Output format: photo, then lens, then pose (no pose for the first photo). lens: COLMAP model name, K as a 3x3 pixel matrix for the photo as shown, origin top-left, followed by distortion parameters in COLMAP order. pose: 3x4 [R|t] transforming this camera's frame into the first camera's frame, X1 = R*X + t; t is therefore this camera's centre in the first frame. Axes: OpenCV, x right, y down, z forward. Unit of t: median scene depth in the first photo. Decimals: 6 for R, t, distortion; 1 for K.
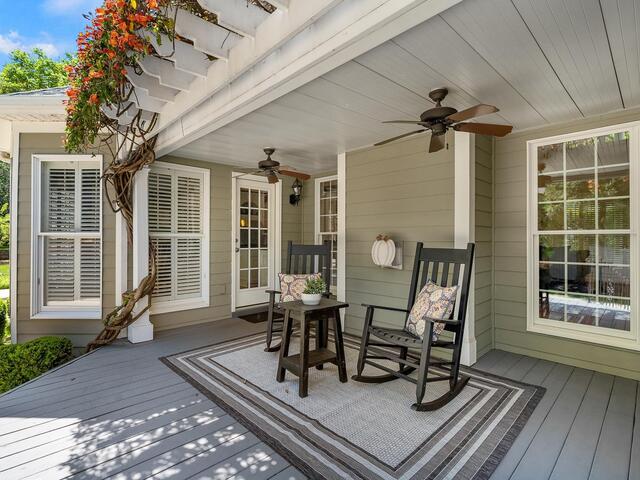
lens RADIAL K [[322.1, 0, 319.9], [0, 322.1, 237.7], [0, 0, 1]] dist [-0.003211, 0.000137]
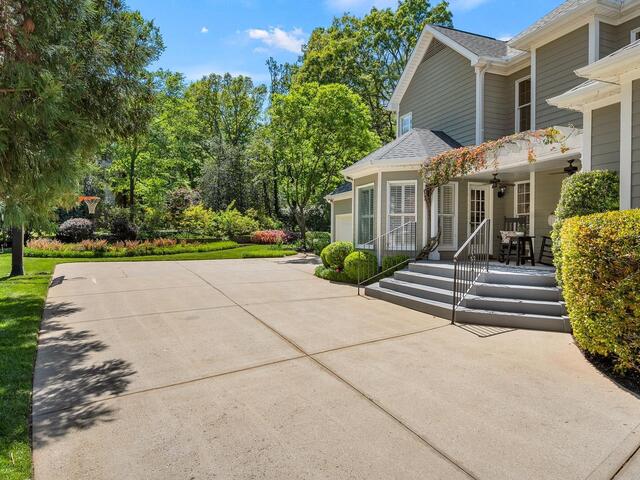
lens RADIAL K [[433.1, 0, 321.9], [0, 433.1, 240.1], [0, 0, 1]] dist [0.003482, 0.001710]
pose [[0.927607, 0.000726, -0.373556, -0.233619], [0.000661, 0.999993, 0.003584, 0.255811], [0.373556, -0.003571, 0.927601, -3.354187]]
